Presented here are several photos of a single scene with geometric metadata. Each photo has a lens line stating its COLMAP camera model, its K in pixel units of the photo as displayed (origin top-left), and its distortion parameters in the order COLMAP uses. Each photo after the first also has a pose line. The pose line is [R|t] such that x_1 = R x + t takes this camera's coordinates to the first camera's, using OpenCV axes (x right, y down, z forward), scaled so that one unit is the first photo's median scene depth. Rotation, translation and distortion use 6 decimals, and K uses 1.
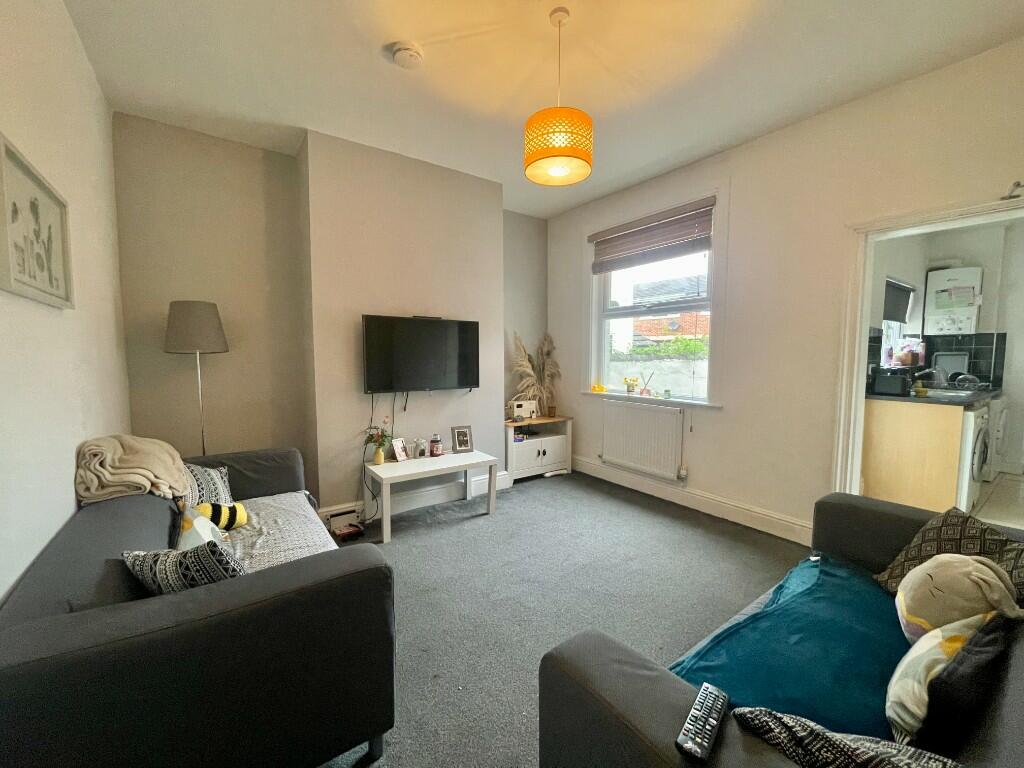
lens RADIAL K [[413.6, 0, 509.9], [0, 413.6, 385.3], [0, 0, 1]] dist [-0.008623, 0.000162]
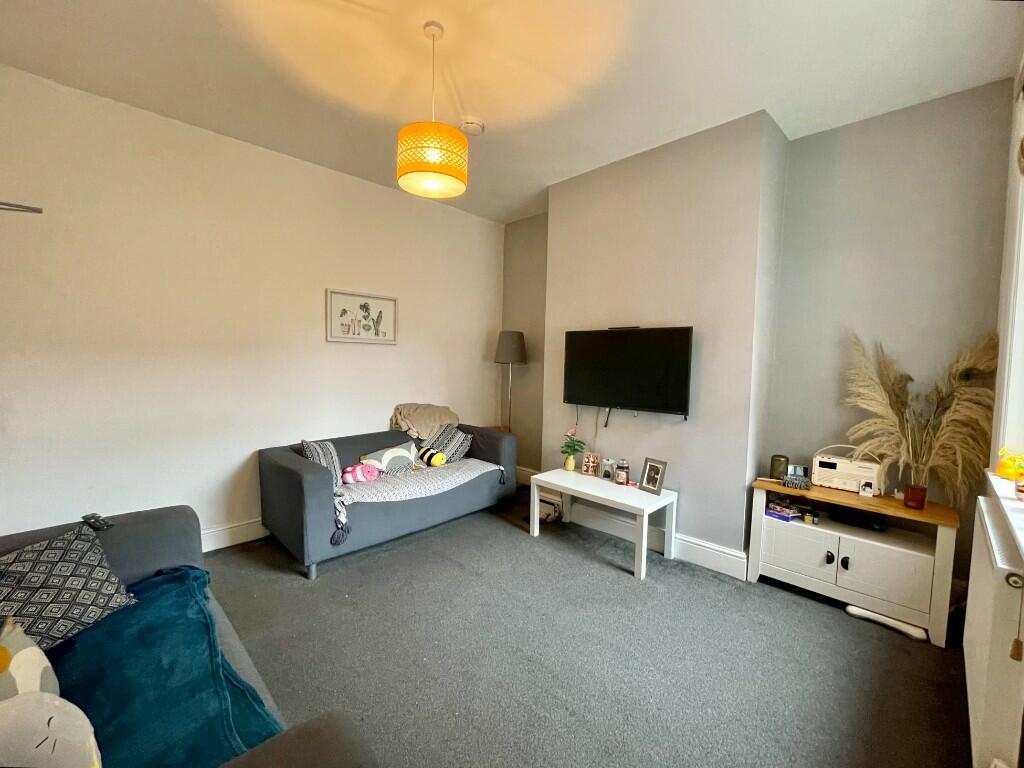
lens RADIAL K [[418.3, 0, 511.0], [0, 418.3, 396.7], [0, 0, 1]] dist [-0.009008, 0.000010]
pose [[0.151183, 0.079744, -0.985284, 0.621582], [-0.092138, 0.993538, 0.066275, -0.049286], [0.984202, 0.080762, 0.157554, 0.585108]]
